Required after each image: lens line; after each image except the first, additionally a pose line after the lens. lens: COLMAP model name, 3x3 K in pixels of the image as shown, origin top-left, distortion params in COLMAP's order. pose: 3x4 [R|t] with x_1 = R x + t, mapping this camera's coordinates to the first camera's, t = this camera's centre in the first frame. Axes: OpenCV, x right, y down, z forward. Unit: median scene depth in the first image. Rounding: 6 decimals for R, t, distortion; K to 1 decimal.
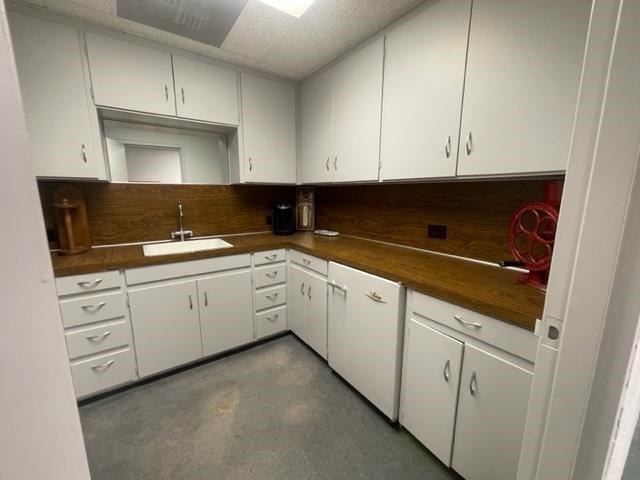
lens RADIAL K [[263.6, 0, 318.1], [0, 263.6, 240.3], [0, 0, 1]] dist [0.000132, 0.000037]
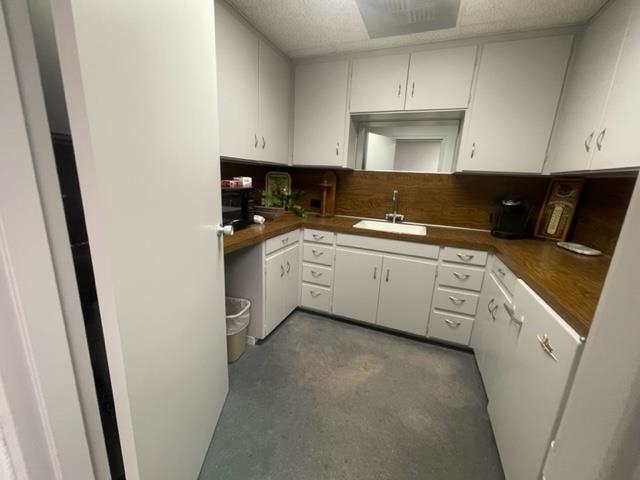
lens RADIAL K [[263.6, 0, 318.1], [0, 263.6, 240.3], [0, 0, 1]] dist [0.000132, 0.000037]
pose [[0.546066, 0.216776, -0.809209, 0.257772], [-0.194020, 0.972404, 0.129566, -0.008473], [0.814965, 0.086251, 0.573056, 0.103027]]
